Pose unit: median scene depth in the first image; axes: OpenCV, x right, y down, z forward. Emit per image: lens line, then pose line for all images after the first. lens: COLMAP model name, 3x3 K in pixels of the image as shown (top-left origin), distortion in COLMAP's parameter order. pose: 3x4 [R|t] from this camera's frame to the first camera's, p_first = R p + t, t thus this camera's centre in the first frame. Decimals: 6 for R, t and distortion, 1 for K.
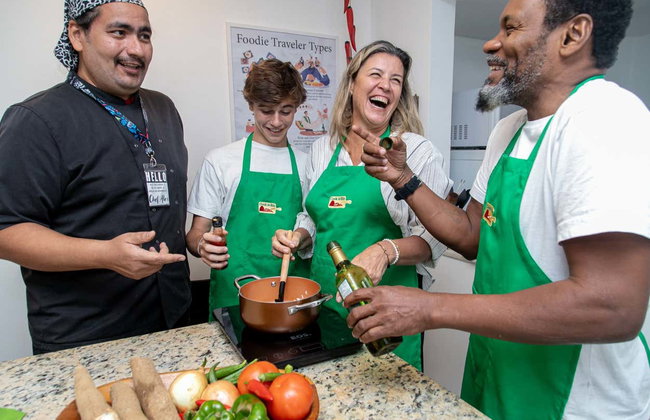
lens RADIAL K [[433.8, 0, 325.0], [0, 433.8, 210.0], [0, 0, 1]] dist [0.033584, -0.001580]
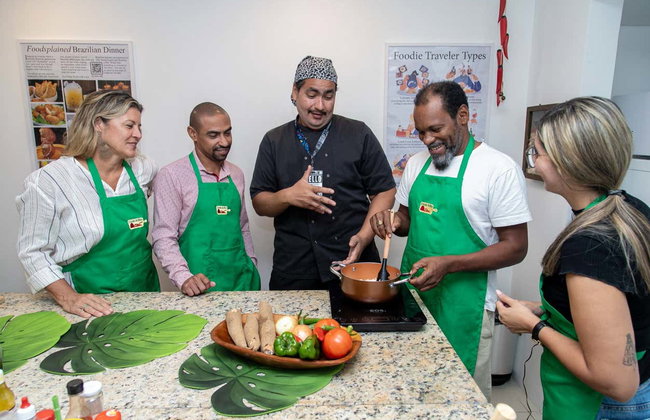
lens RADIAL K [[433.8, 0, 325.0], [0, 433.8, 210.0], [0, 0, 1]] dist [0.033584, -0.001580]
pose [[0.897131, 0.086354, -0.433243, 0.166843], [-0.071858, 0.996173, 0.049758, -0.031221], [0.435881, -0.013507, 0.899903, -0.118055]]
